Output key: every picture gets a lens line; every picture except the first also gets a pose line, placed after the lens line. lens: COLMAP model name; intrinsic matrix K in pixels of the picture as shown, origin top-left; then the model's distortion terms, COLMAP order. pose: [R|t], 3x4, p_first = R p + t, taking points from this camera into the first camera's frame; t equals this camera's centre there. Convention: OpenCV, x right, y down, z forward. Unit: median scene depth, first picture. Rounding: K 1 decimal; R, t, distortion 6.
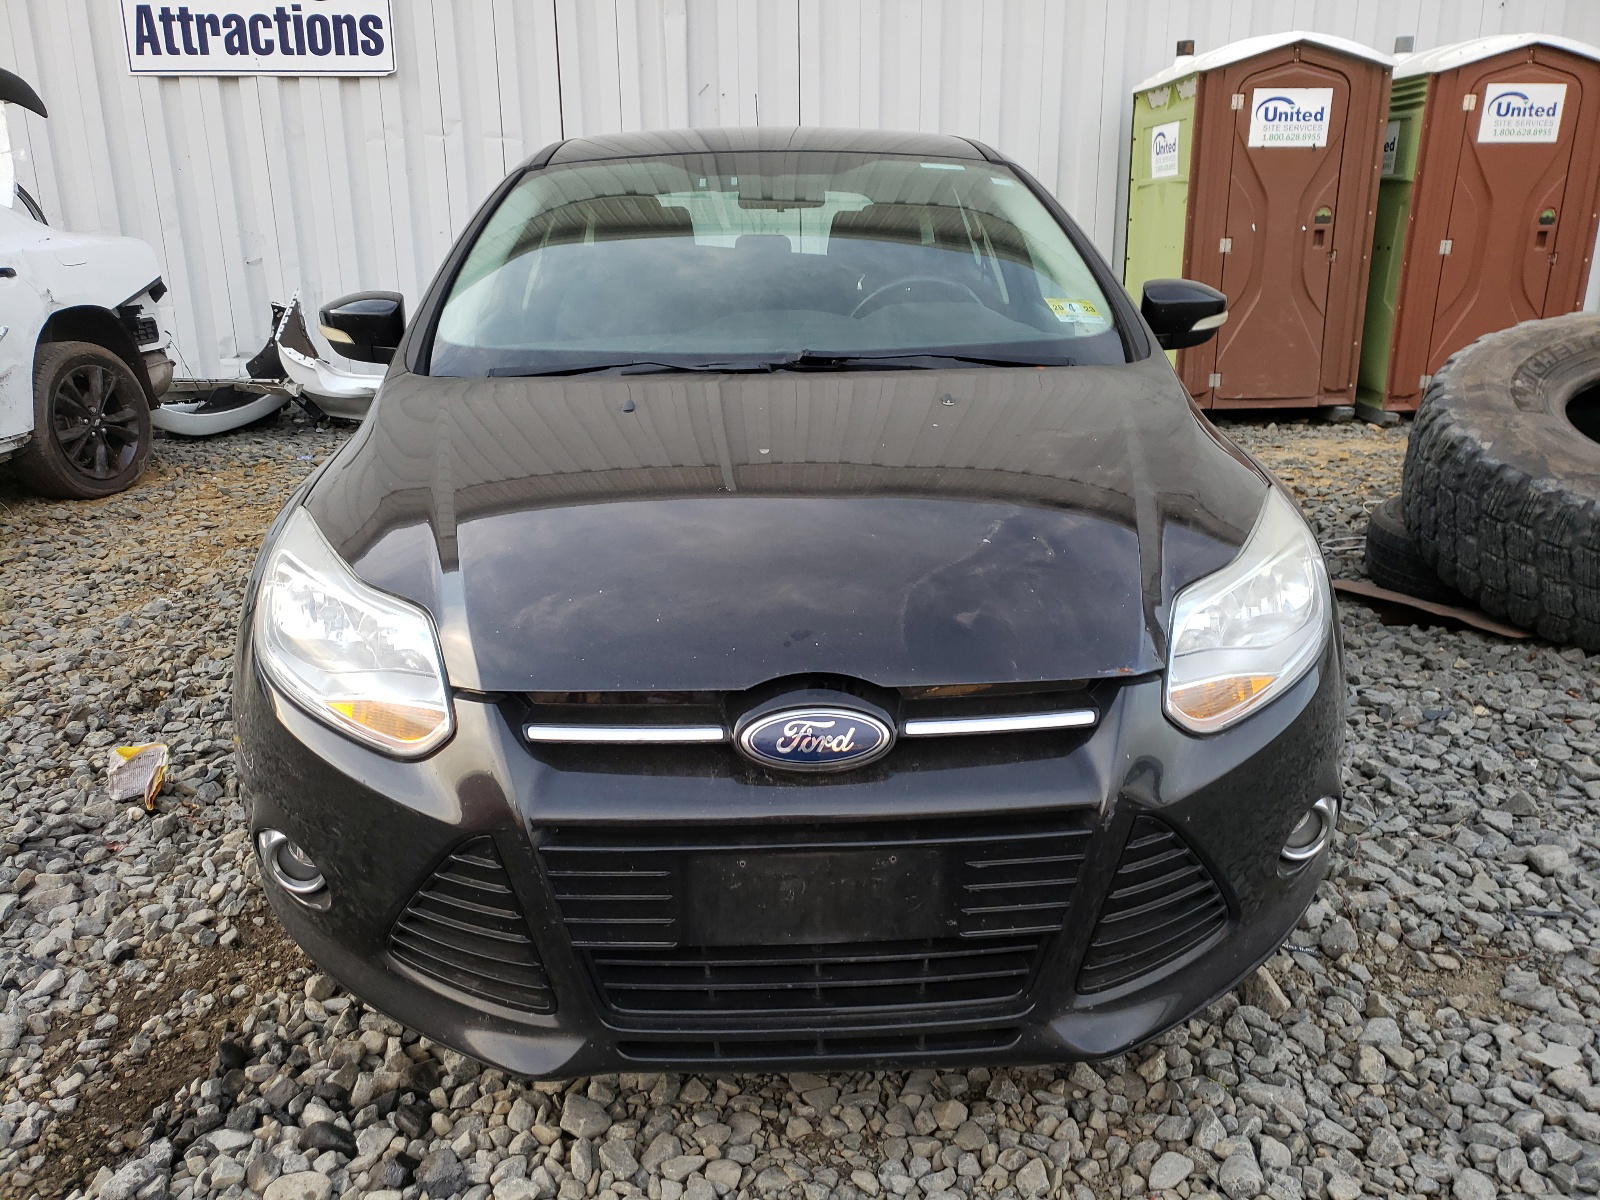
lens RADIAL K [[1292.0, 0, 802.0], [0, 1292.0, 602.6], [0, 0, 1]] dist [0.020793, 0.016272]
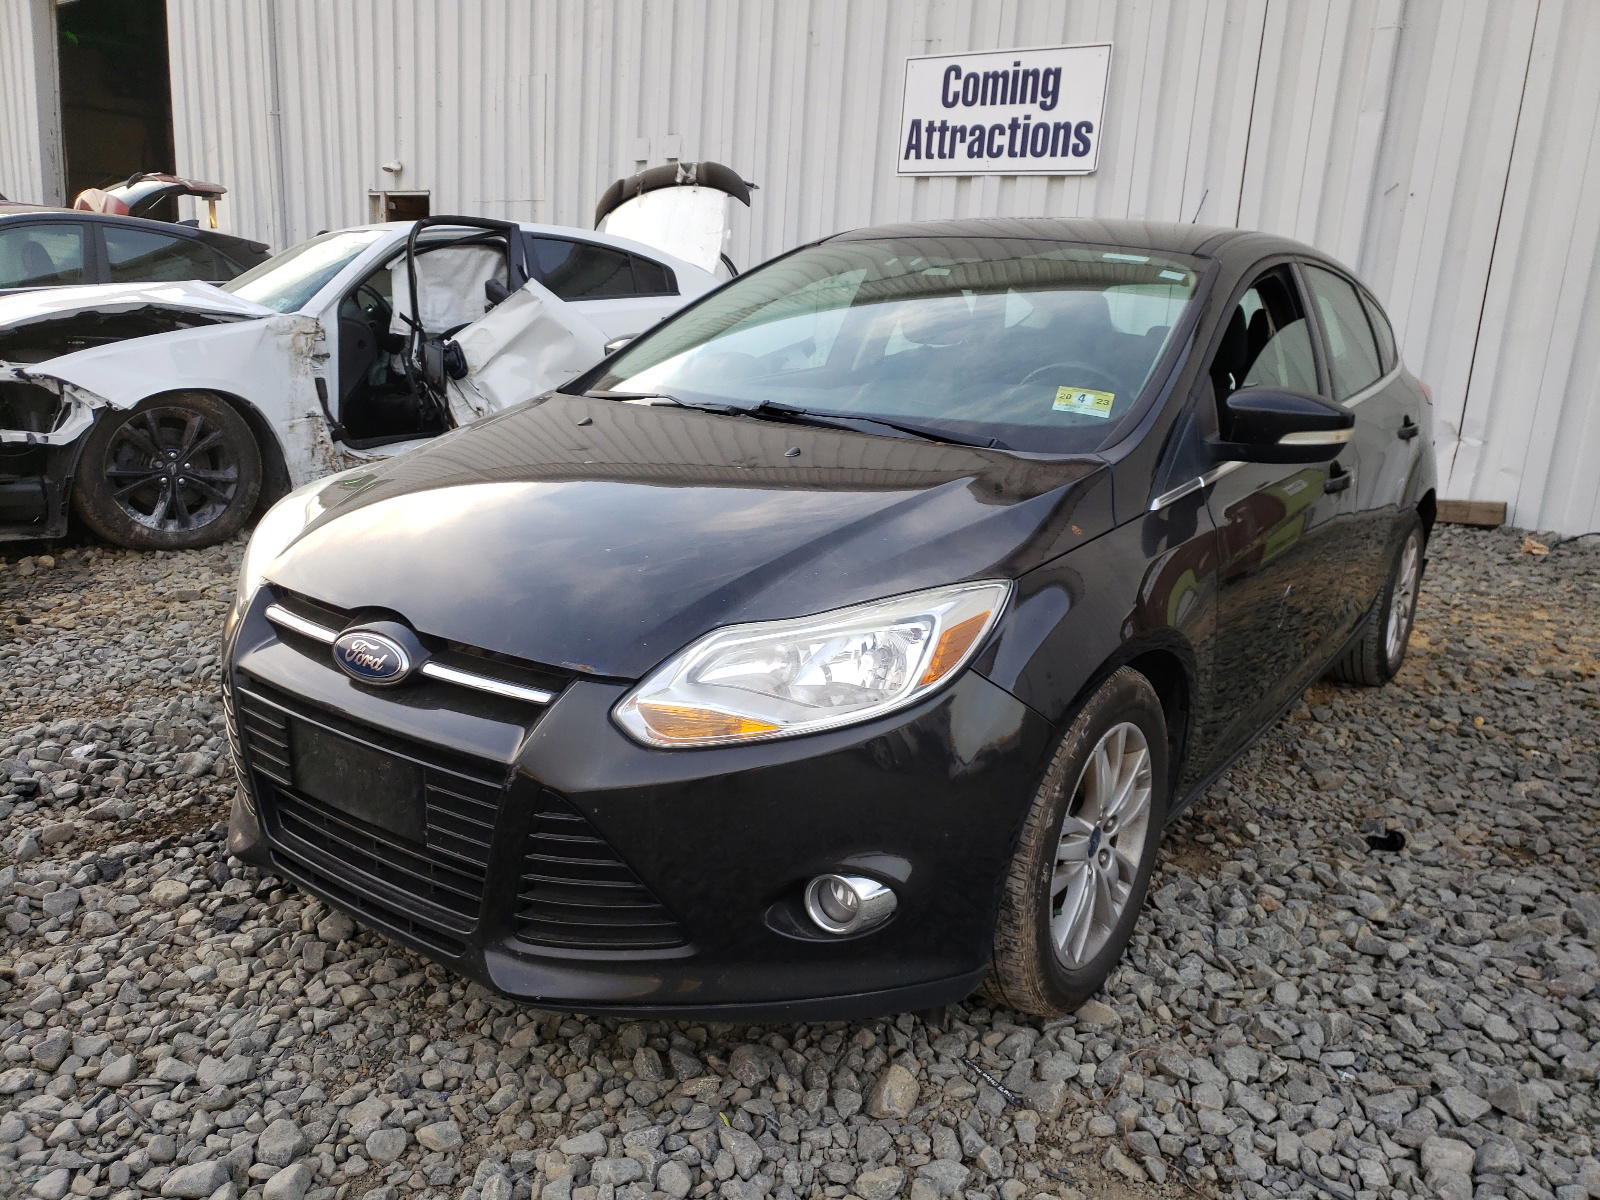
lens RADIAL K [[1292.0, 0, 808.3], [0, 1292.0, 595.8], [0, 0, 1]] dist [0.020793, 0.016272]
pose [[0.782321, 0.195349, -0.591449, 0.224269], [-0.238162, 0.971208, 0.005758, -0.013355], [0.575545, 0.136357, 0.806322, 0.038987]]
